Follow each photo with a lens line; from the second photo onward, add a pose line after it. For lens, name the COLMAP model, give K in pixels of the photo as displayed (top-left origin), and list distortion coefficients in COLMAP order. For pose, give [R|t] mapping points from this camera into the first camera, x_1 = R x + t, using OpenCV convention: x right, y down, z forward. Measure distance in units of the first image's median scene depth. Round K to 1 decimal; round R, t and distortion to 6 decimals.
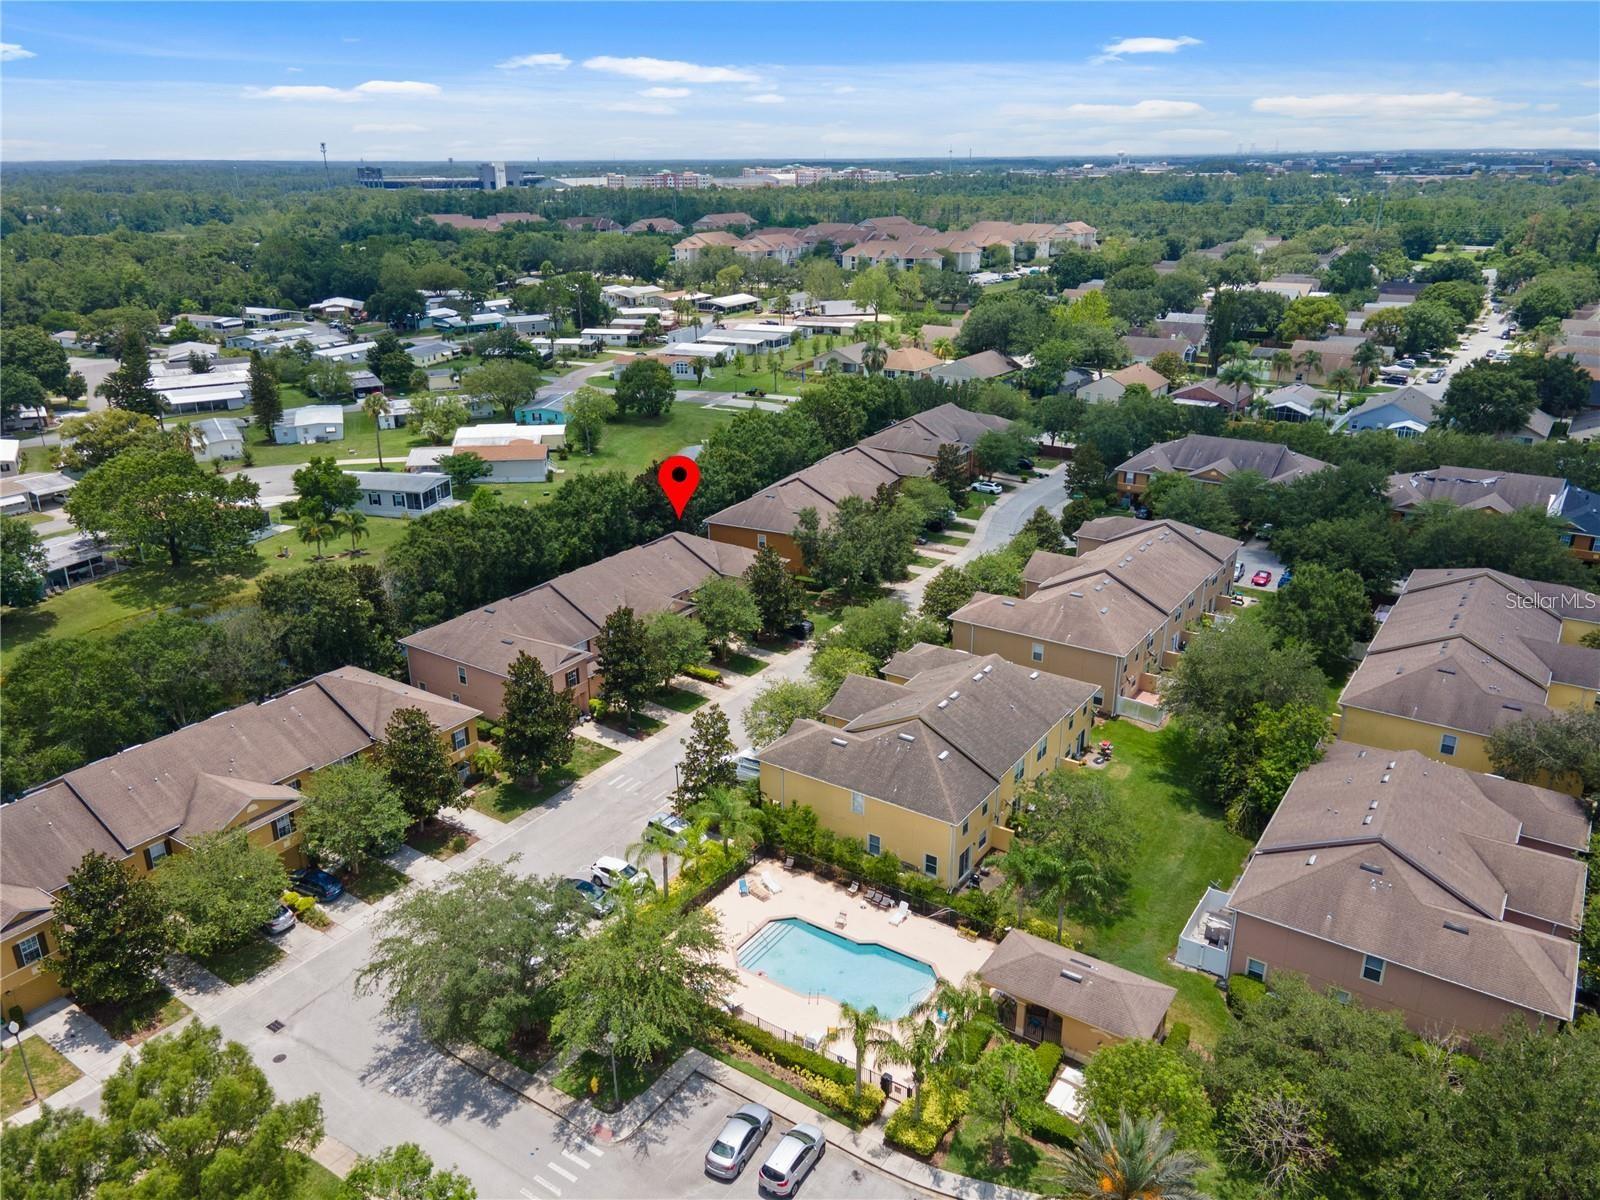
lens RADIAL K [[1126.8, 0, 800.0], [0, 1126.8, 600.0], [0, 0, 1]] dist [0.095742, 0.008325]
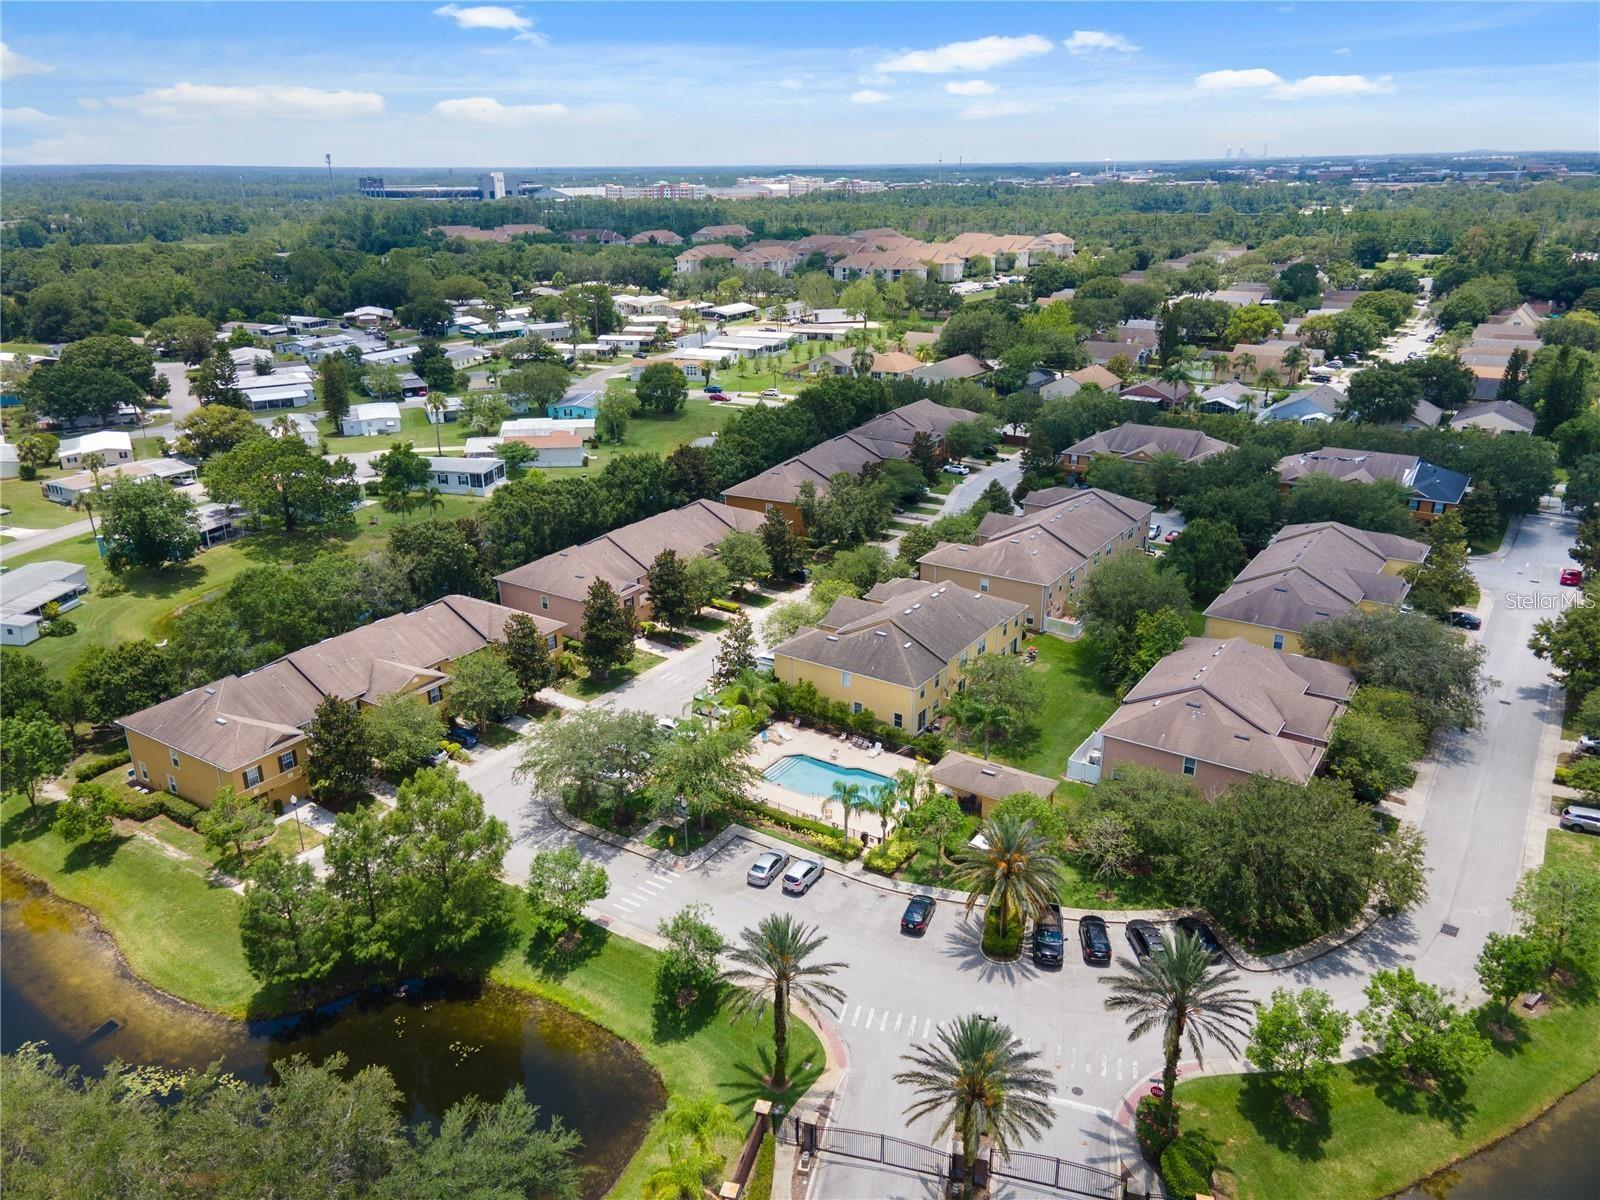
lens RADIAL K [[1120.2, 0, 800.0], [0, 1120.2, 600.0], [0, 0, 1]] dist [0.120573, 0.003468]
pose [[0.999974, -0.003759, 0.006113, -0.005754], [0.003780, 0.999987, -0.003426, 0.036628], [-0.006100, 0.003449, 0.999975, -0.159363]]
